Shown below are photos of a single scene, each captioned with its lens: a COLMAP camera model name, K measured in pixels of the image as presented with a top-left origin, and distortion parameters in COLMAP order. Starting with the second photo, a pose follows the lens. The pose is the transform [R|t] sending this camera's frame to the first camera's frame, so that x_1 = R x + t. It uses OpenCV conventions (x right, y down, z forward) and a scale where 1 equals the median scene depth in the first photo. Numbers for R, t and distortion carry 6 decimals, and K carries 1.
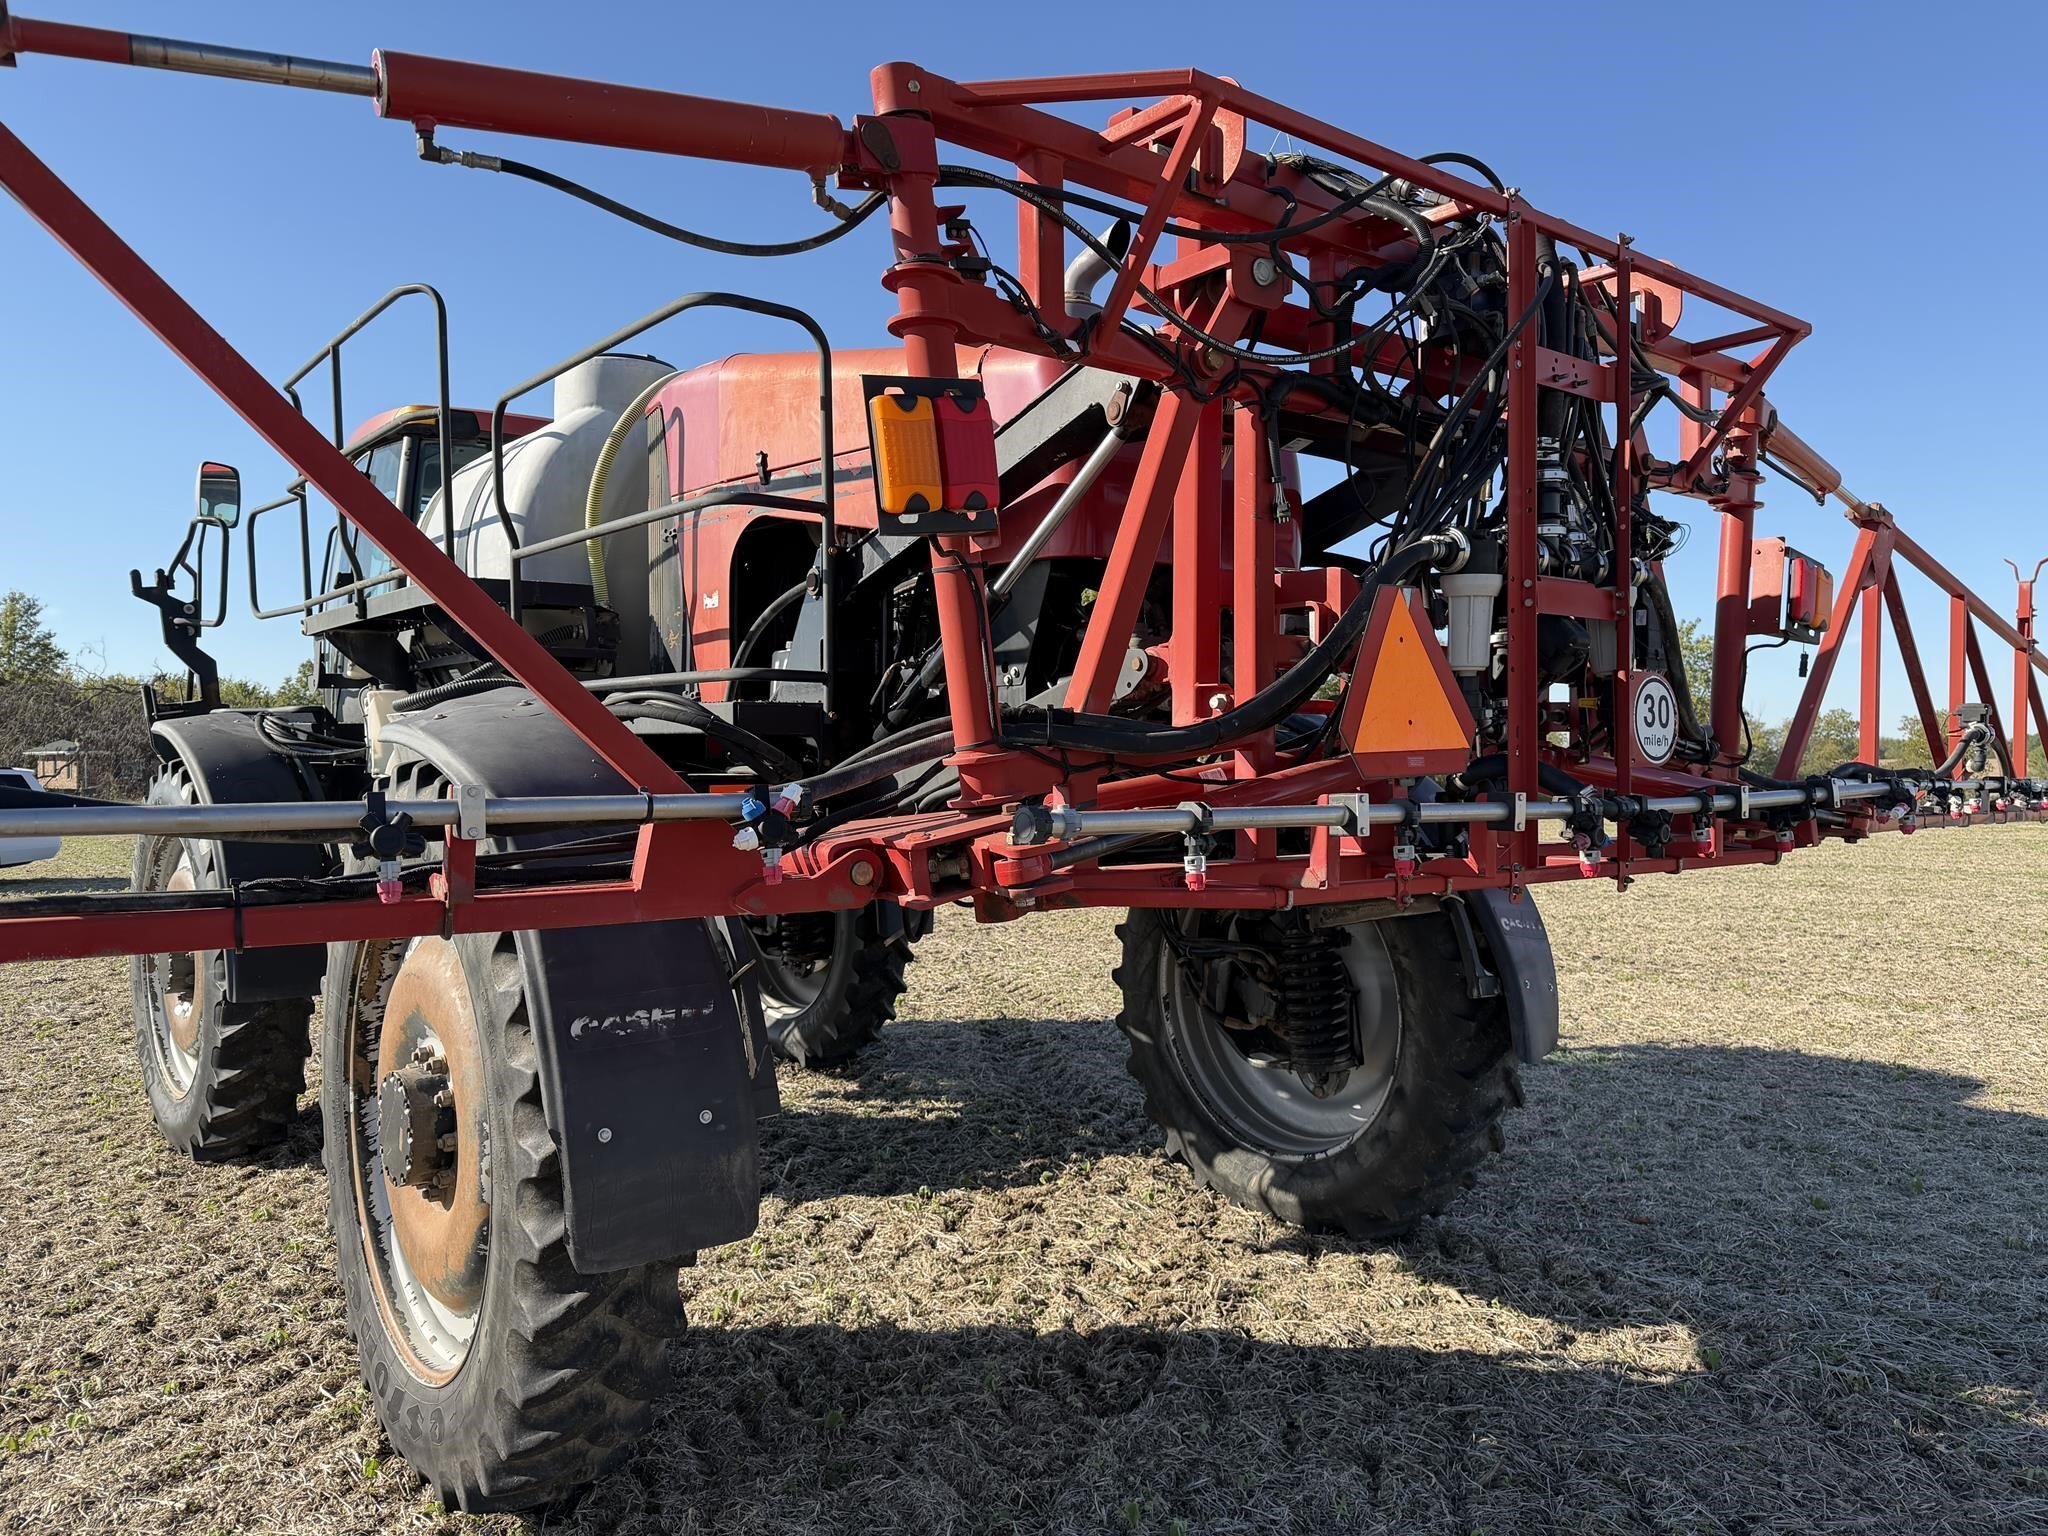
lens RADIAL K [[1421.5, 0, 1036.9], [0, 1421.5, 775.4], [0, 0, 1]] dist [0.090181, -0.099929]
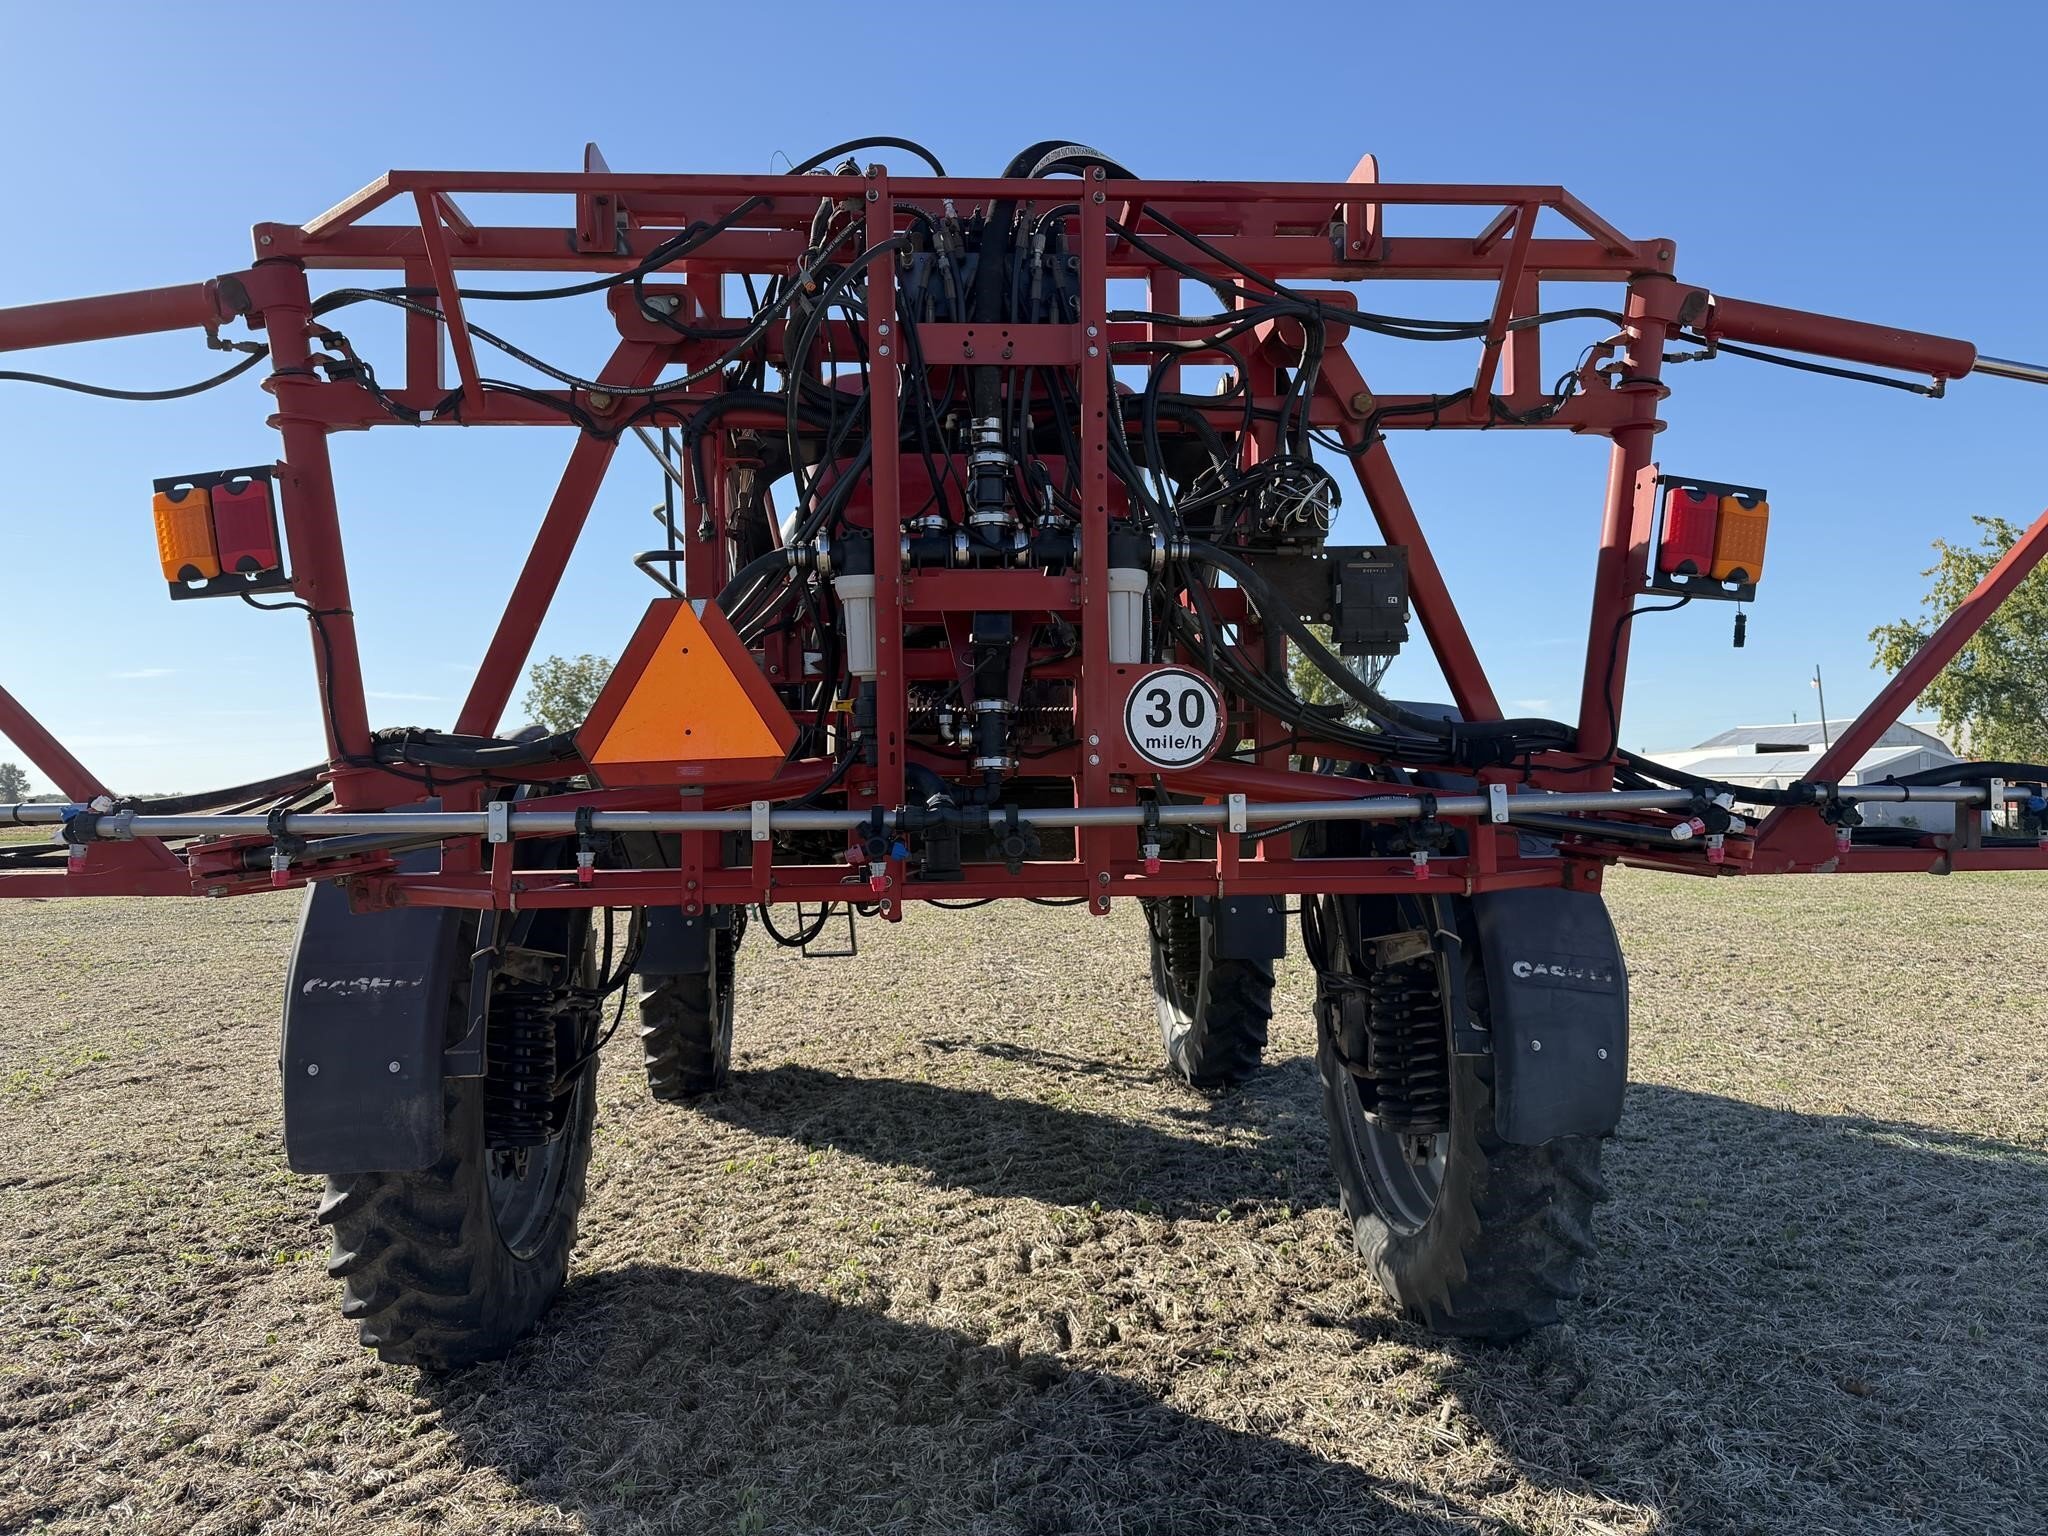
lens RADIAL K [[1421.5, 0, 1036.9], [0, 1421.5, 775.4], [0, 0, 1]] dist [0.090181, -0.099929]
pose [[0.820527, -0.017033, -0.571354, 0.495999], [0.005497, 0.999745, -0.021909, 0.008084], [0.571582, 0.014836, 0.820411, 0.149233]]
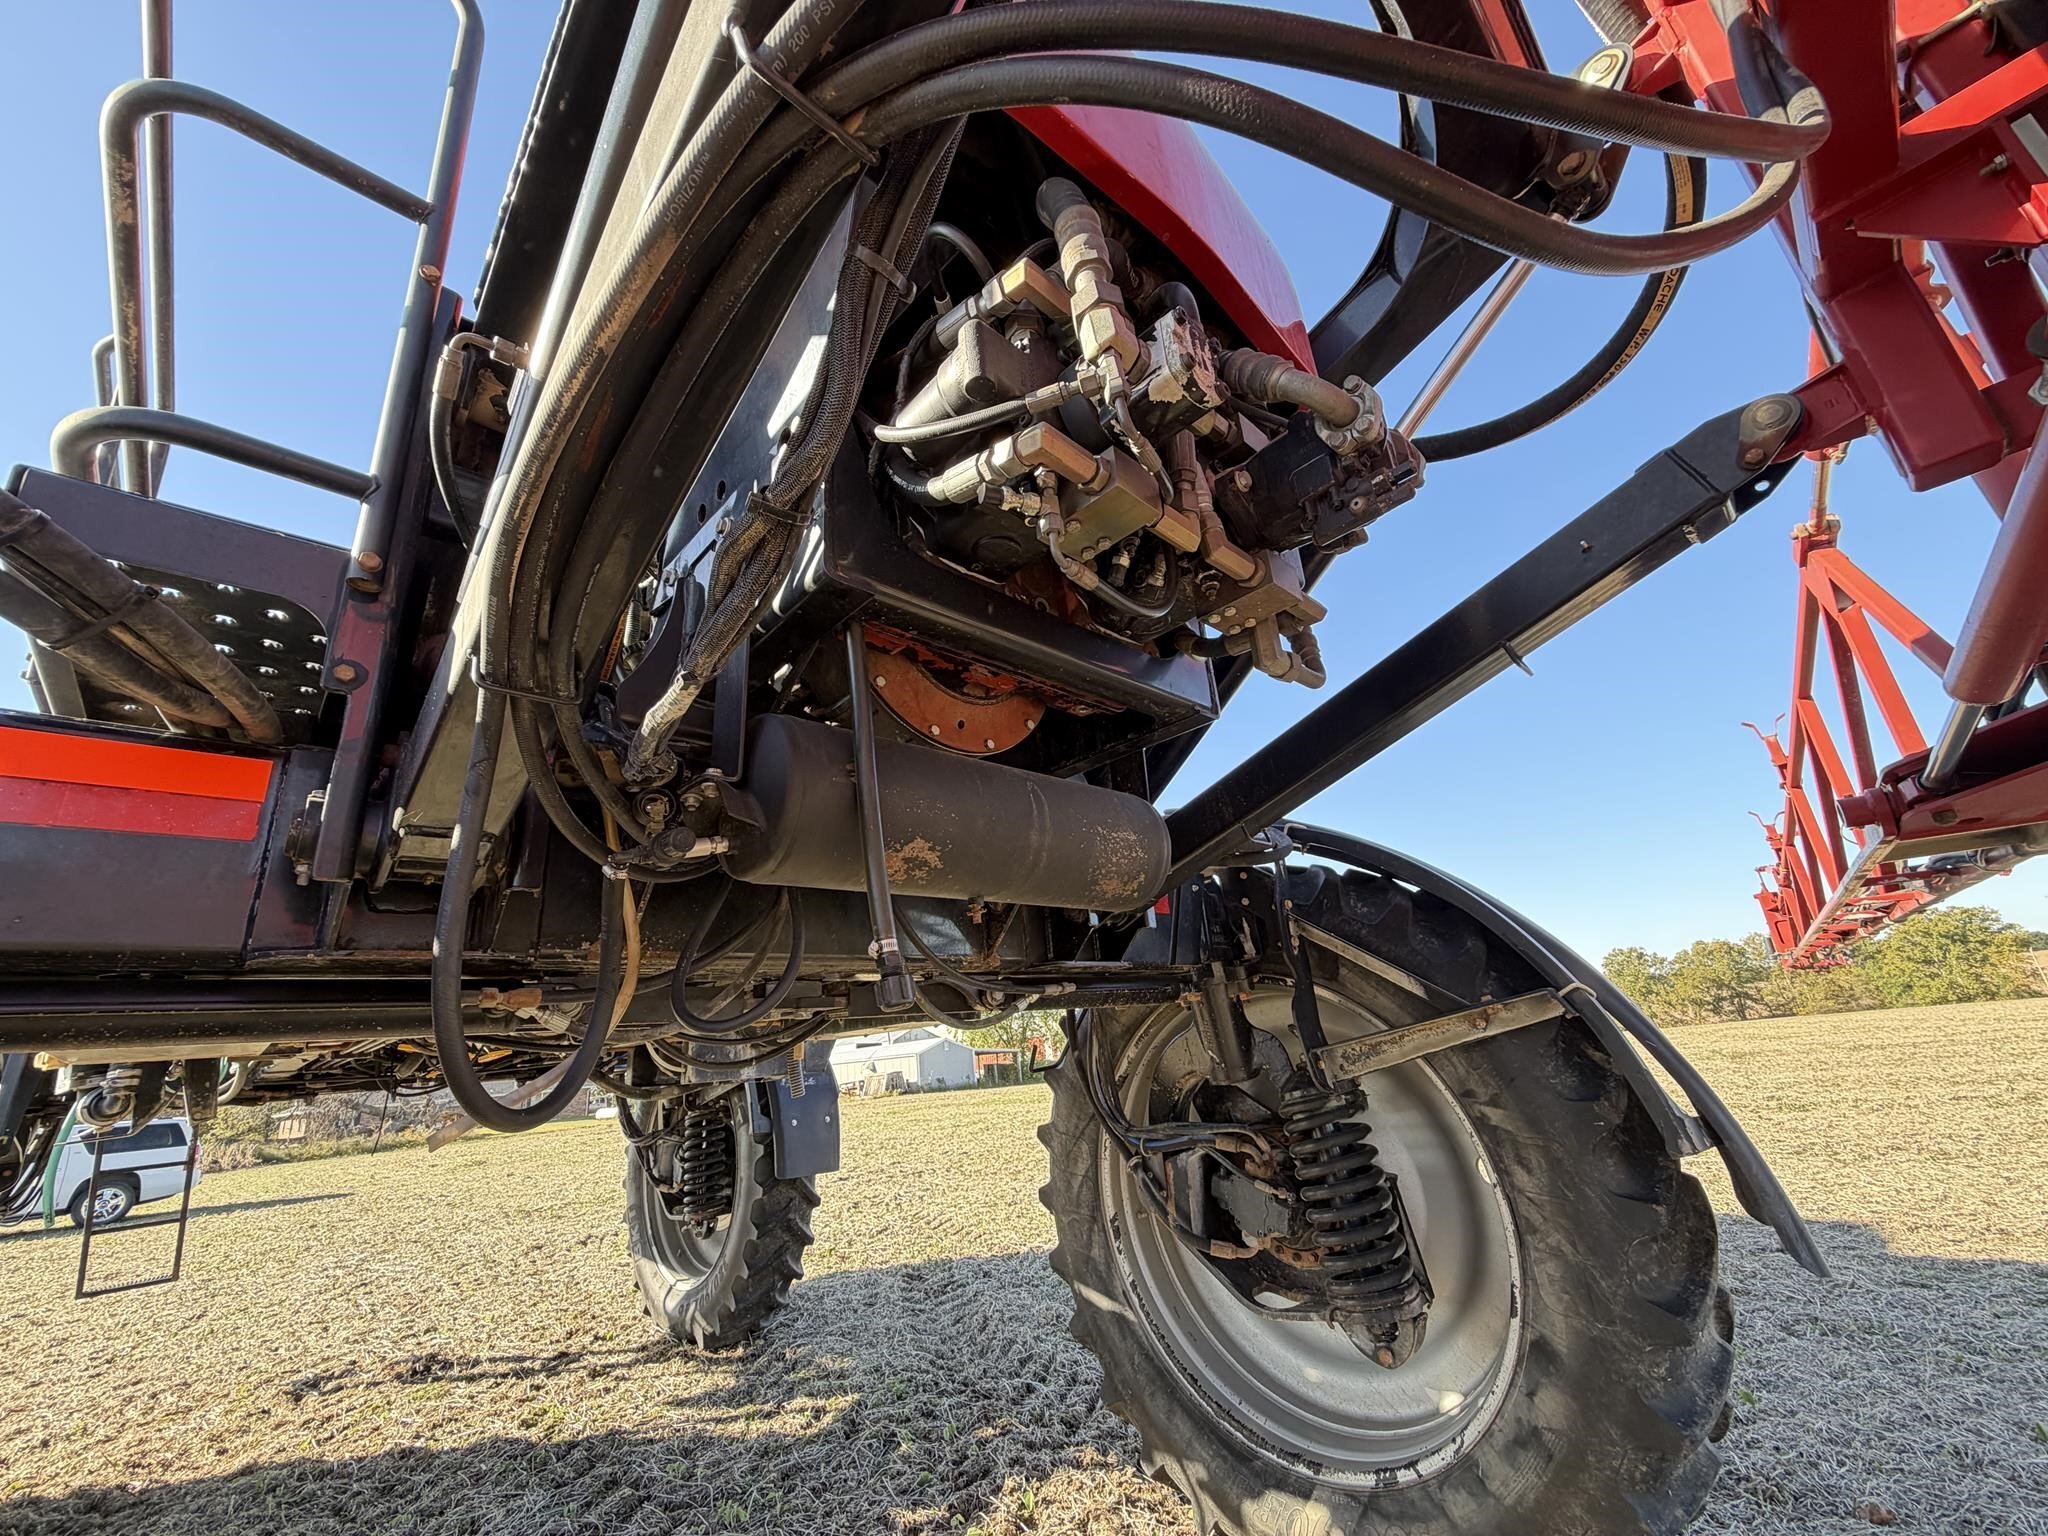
lens RADIAL K [[819.5, 0, 1027.0], [0, 819.5, 763.6], [0, 0, 1]] dist [-0.002864, -0.000199]
pose [[0.993007, -0.057770, 0.102957, 0.014938], [0.090088, 0.934425, -0.344577, 0.081678], [-0.076299, 0.351442, 0.933095, 0.557395]]
